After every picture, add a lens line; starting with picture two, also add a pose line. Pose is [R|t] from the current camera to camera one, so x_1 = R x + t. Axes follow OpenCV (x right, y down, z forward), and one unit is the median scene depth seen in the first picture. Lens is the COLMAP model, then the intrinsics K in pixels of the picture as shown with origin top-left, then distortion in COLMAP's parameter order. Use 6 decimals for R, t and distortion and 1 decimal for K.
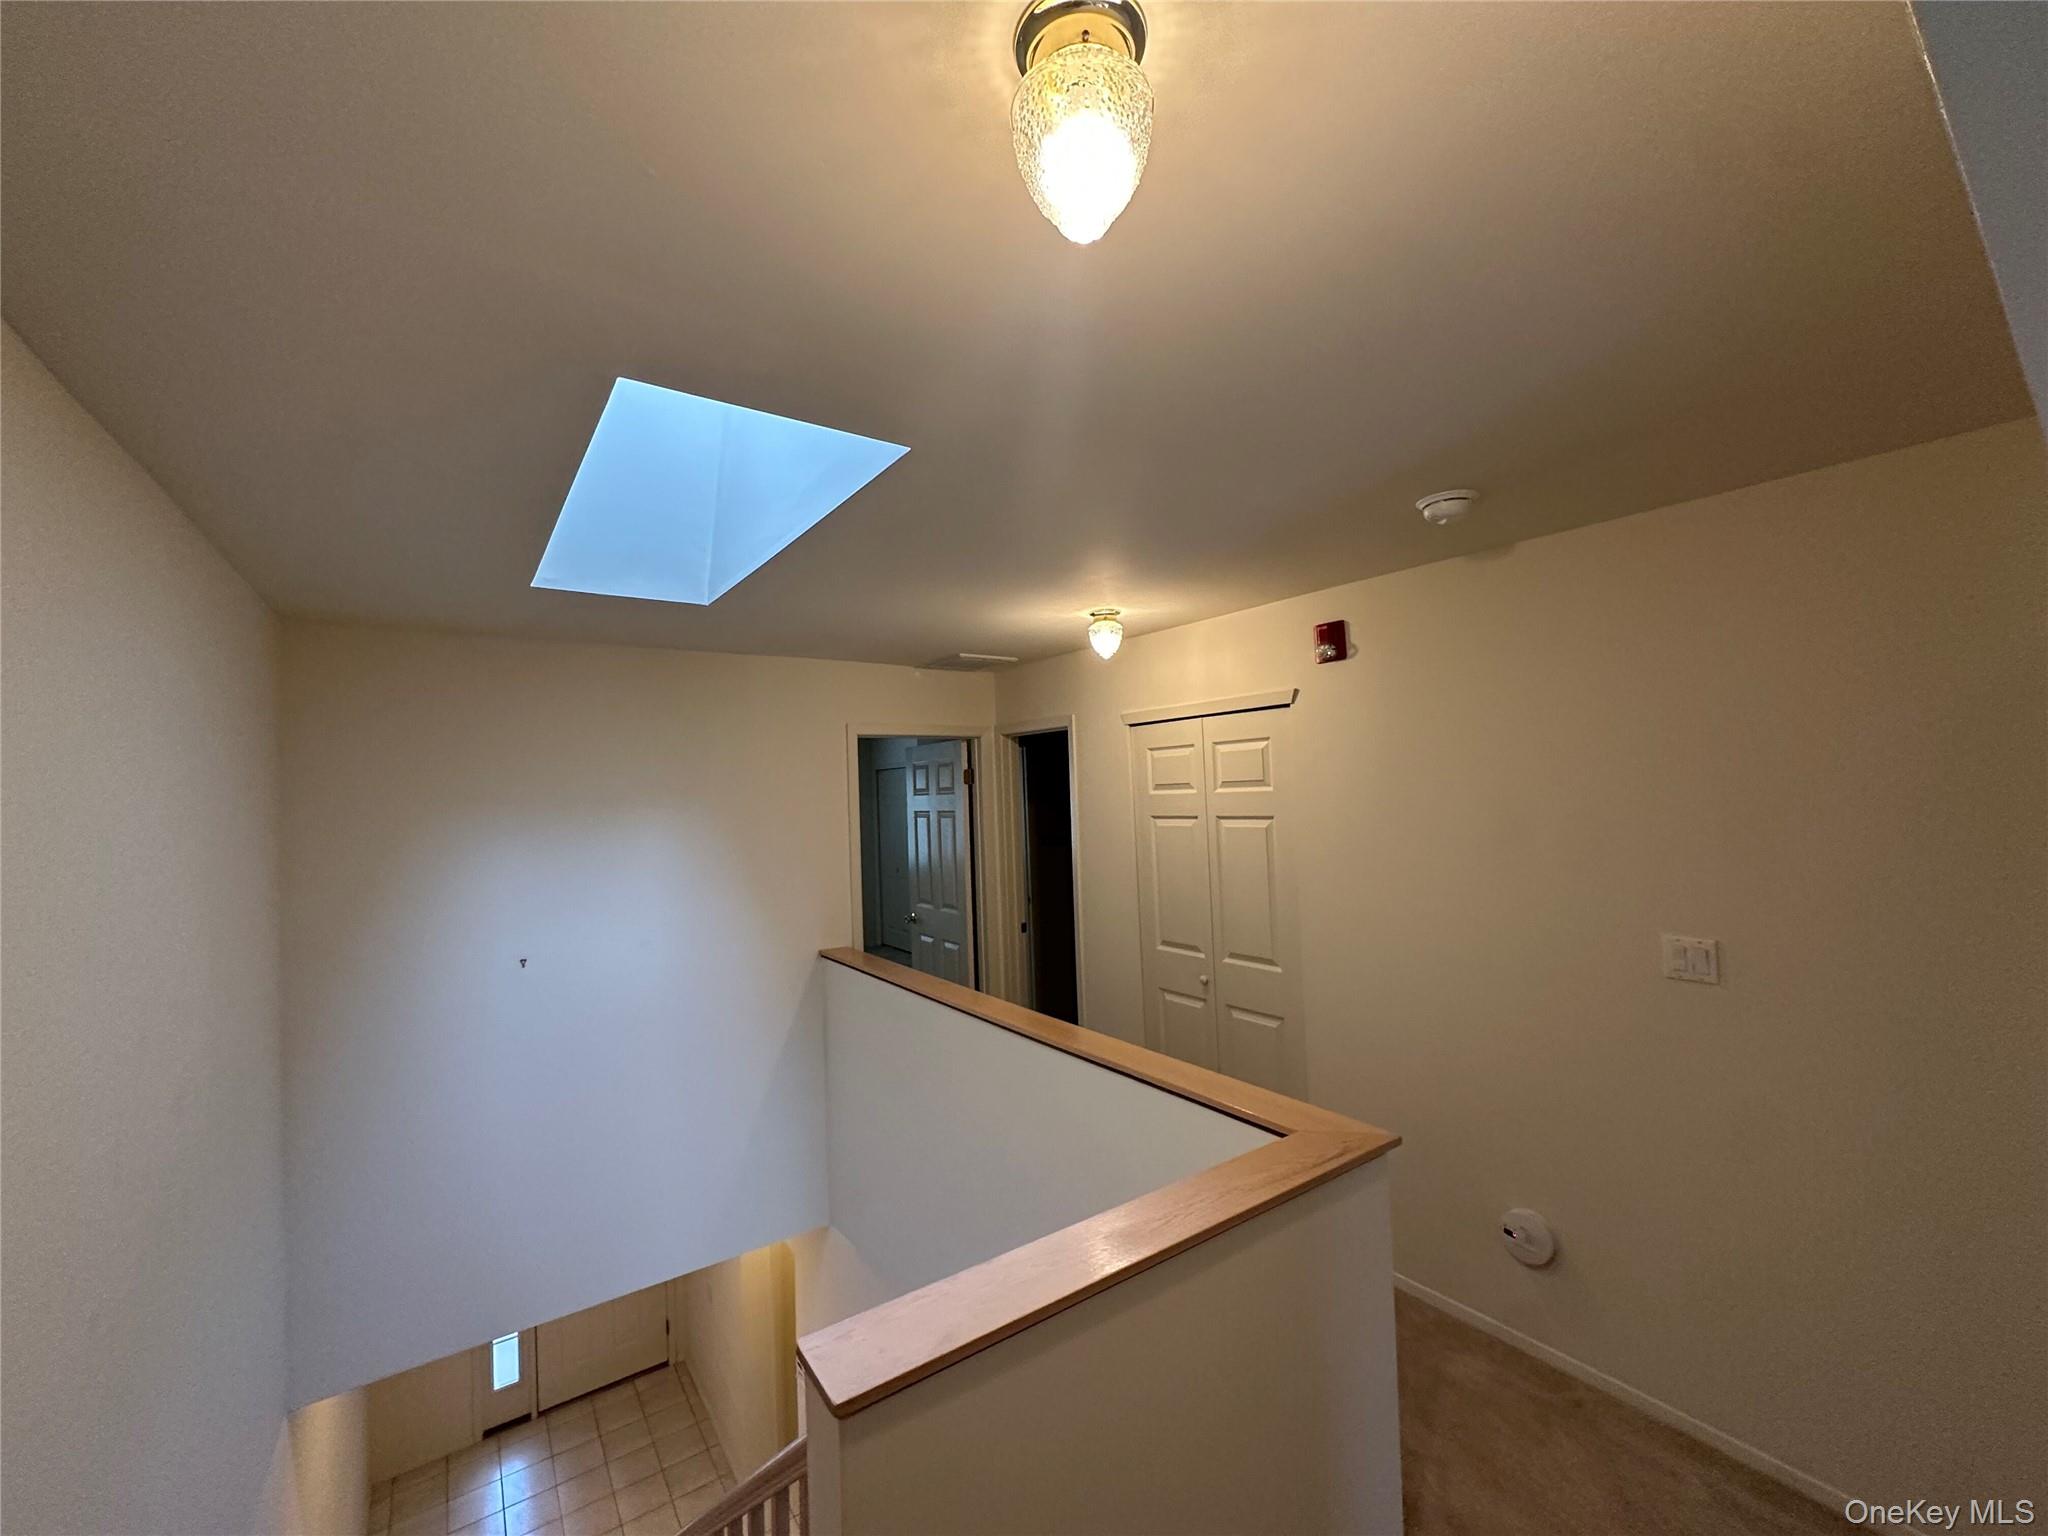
lens RADIAL K [[818.3, 0, 980.7], [0, 818.3, 769.9], [0, 0, 1]] dist [-0.002381, 0.001004]
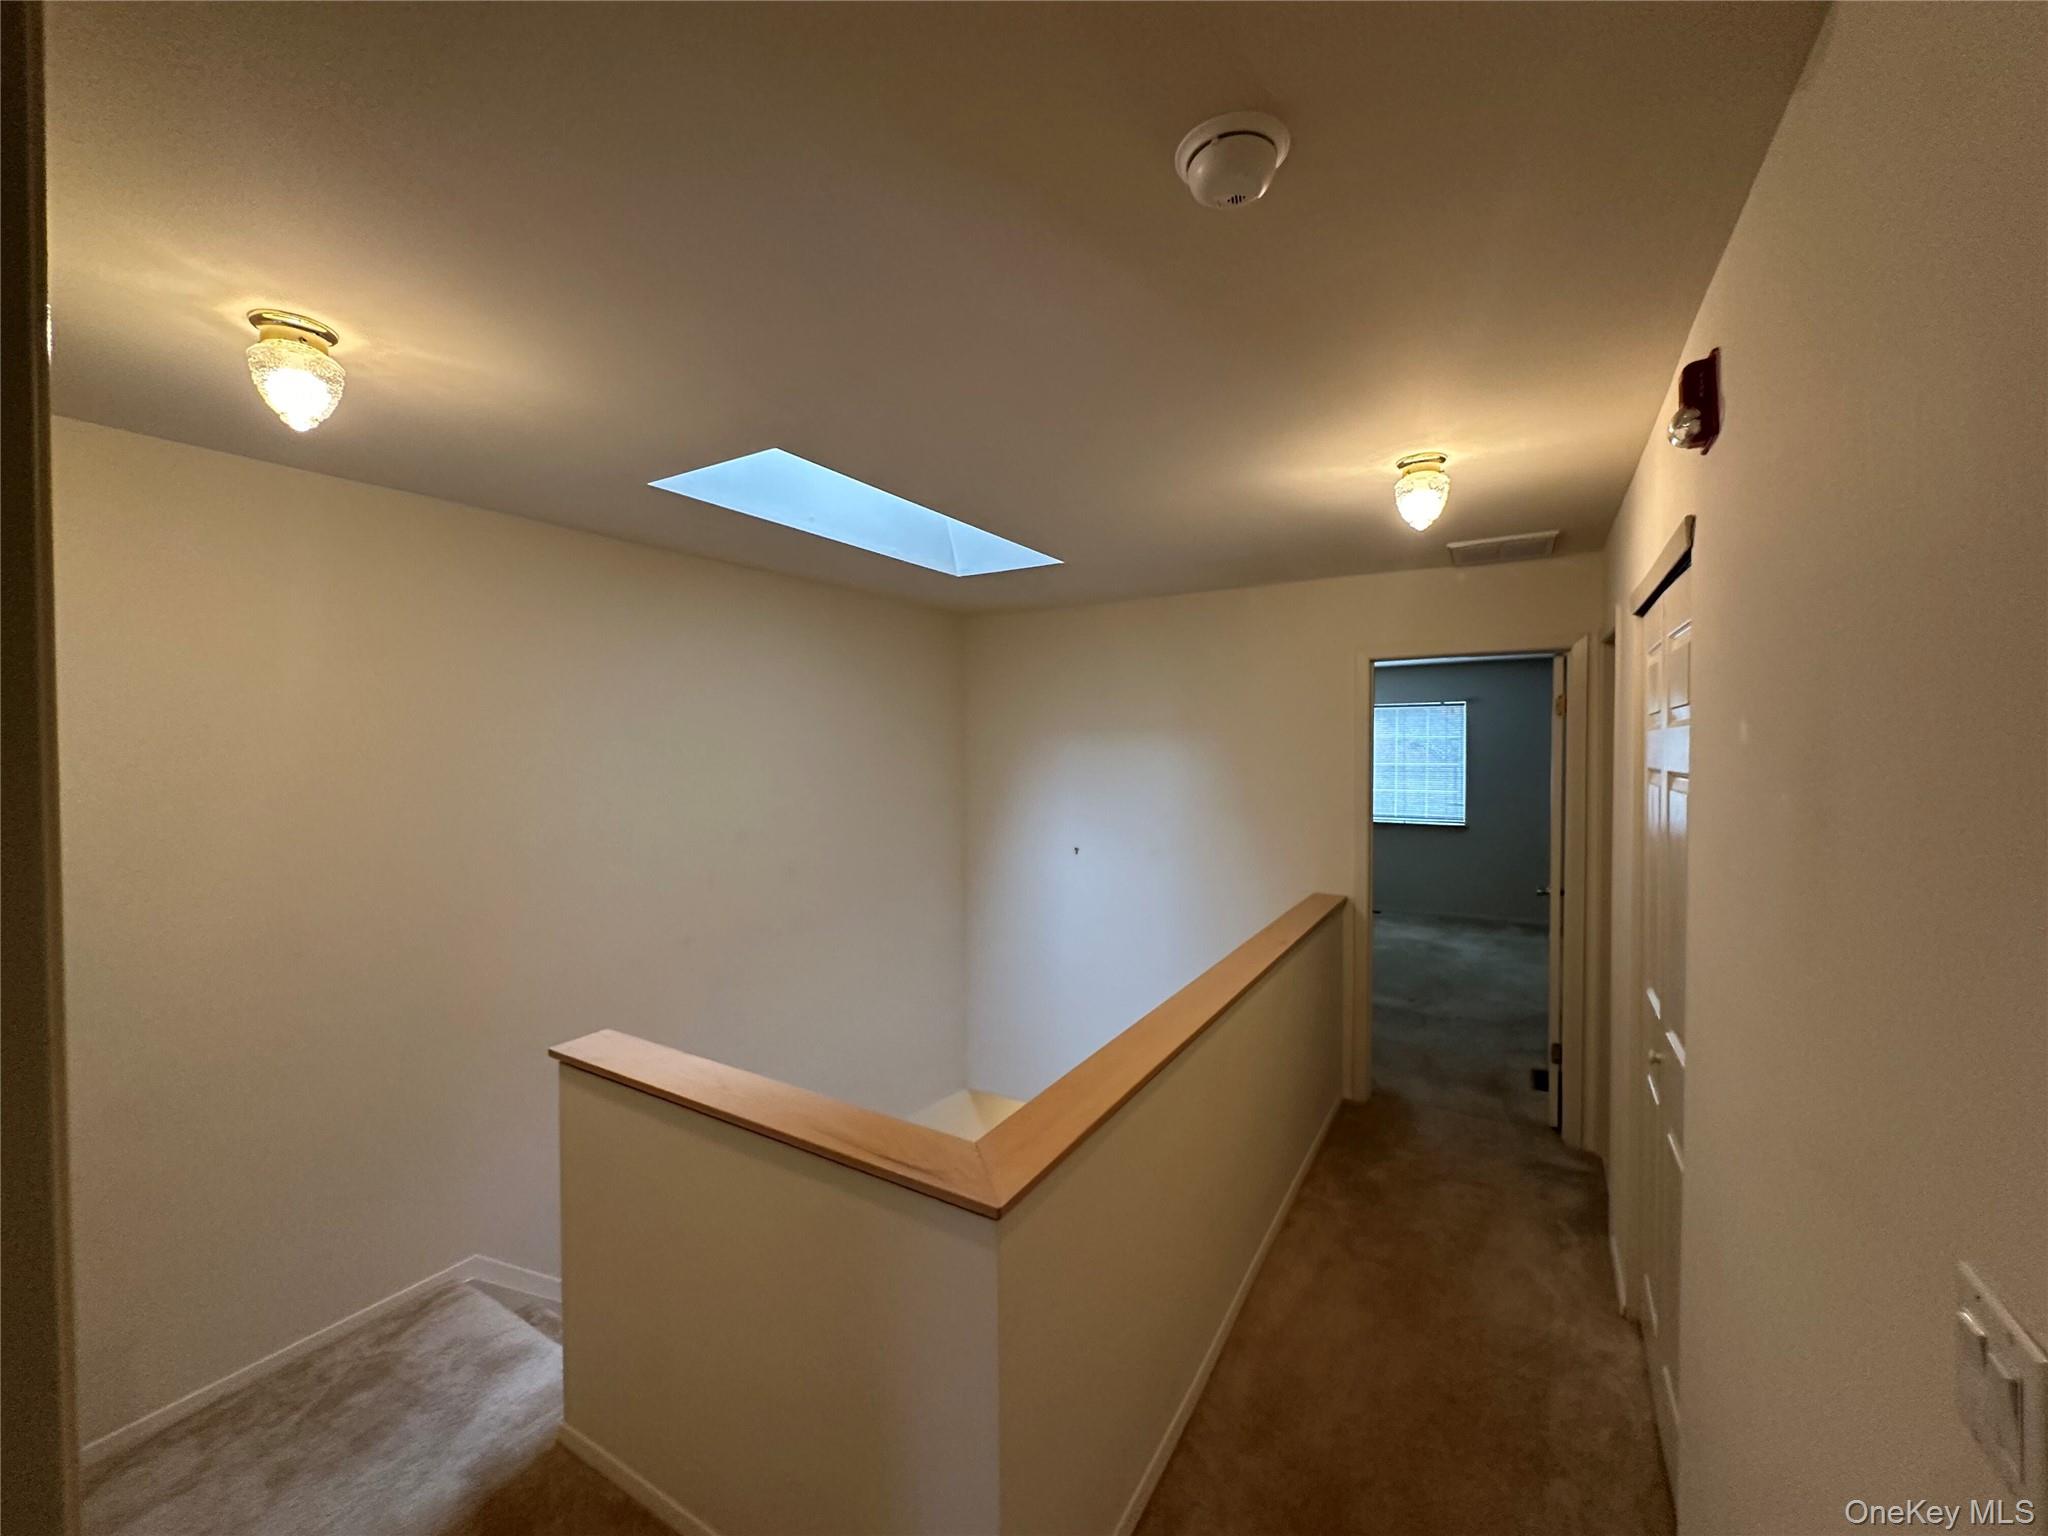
lens RADIAL K [[818.3, 0, 1029.9], [0, 818.3, 756.8], [0, 0, 1]] dist [-0.002381, 0.001004]
pose [[0.414115, 0.043377, -0.909190, 0.672307], [0.018668, 0.998249, 0.056129, 0.009449], [0.910033, -0.040216, 0.412580, 0.434559]]
